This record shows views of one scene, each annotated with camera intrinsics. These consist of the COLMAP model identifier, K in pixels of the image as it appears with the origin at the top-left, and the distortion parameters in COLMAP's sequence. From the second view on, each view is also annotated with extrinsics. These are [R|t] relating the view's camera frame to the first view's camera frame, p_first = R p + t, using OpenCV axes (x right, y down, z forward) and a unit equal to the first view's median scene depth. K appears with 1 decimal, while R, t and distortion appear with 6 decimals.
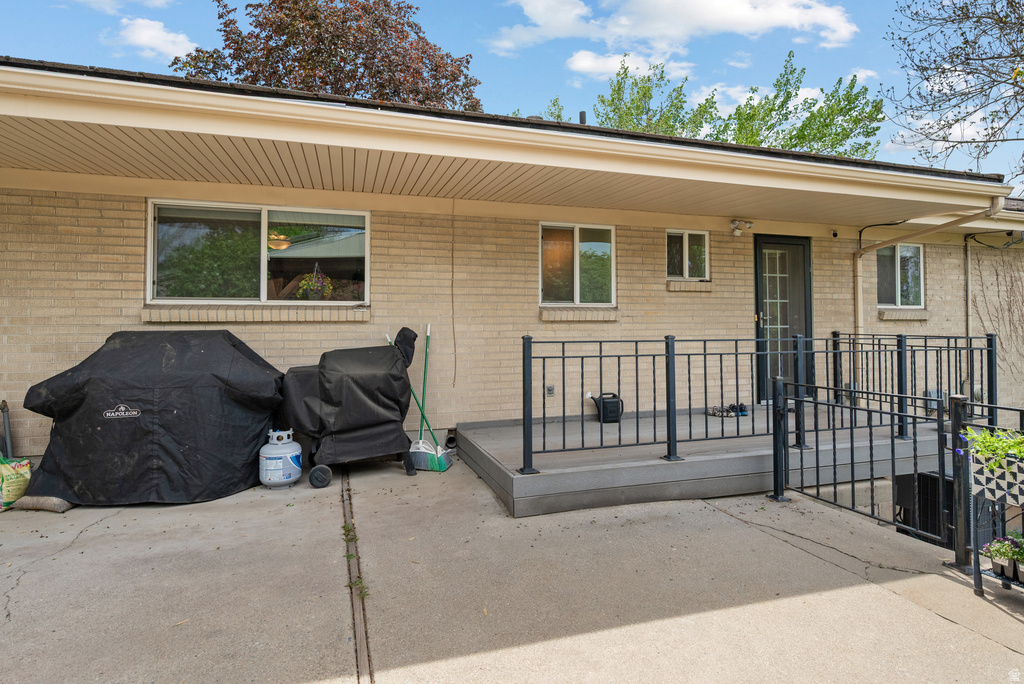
lens RADIAL K [[562.9, 0, 514.9], [0, 562.9, 309.9], [0, 0, 1]] dist [0.000488, -0.000038]
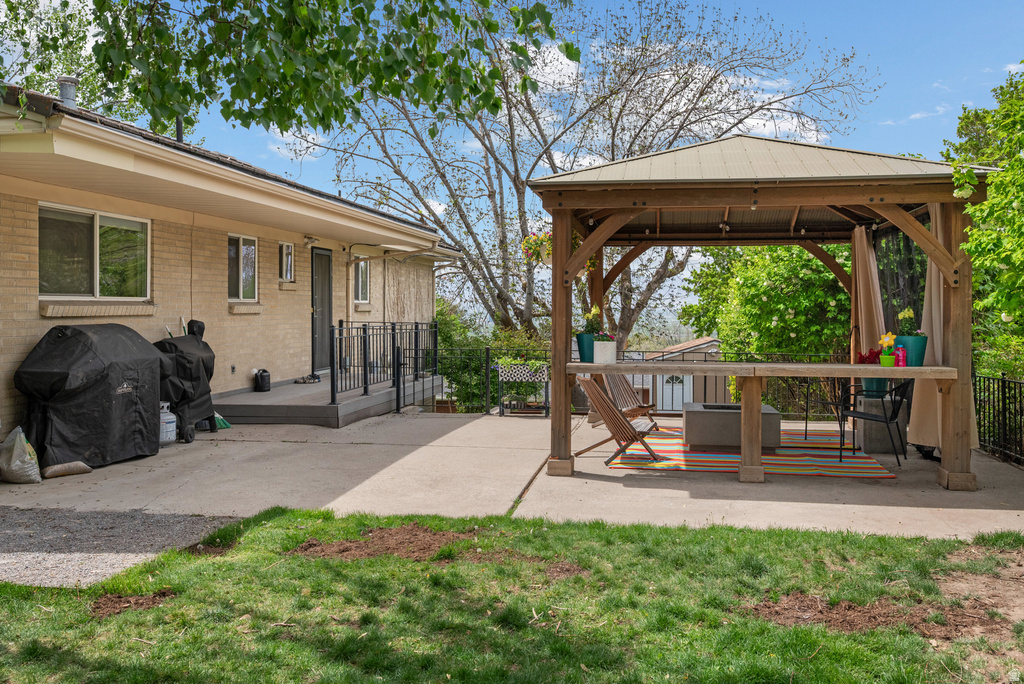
lens RADIAL K [[894.9, 0, 512.0], [0, 894.9, 342.0], [0, 0, 1]] dist [-0.004806, -0.001772]
pose [[0.473191, -0.038914, 0.880100, -1.552394], [-0.000943, 0.999001, 0.044678, -0.007782], [-0.880959, -0.021971, 0.472682, -0.525387]]
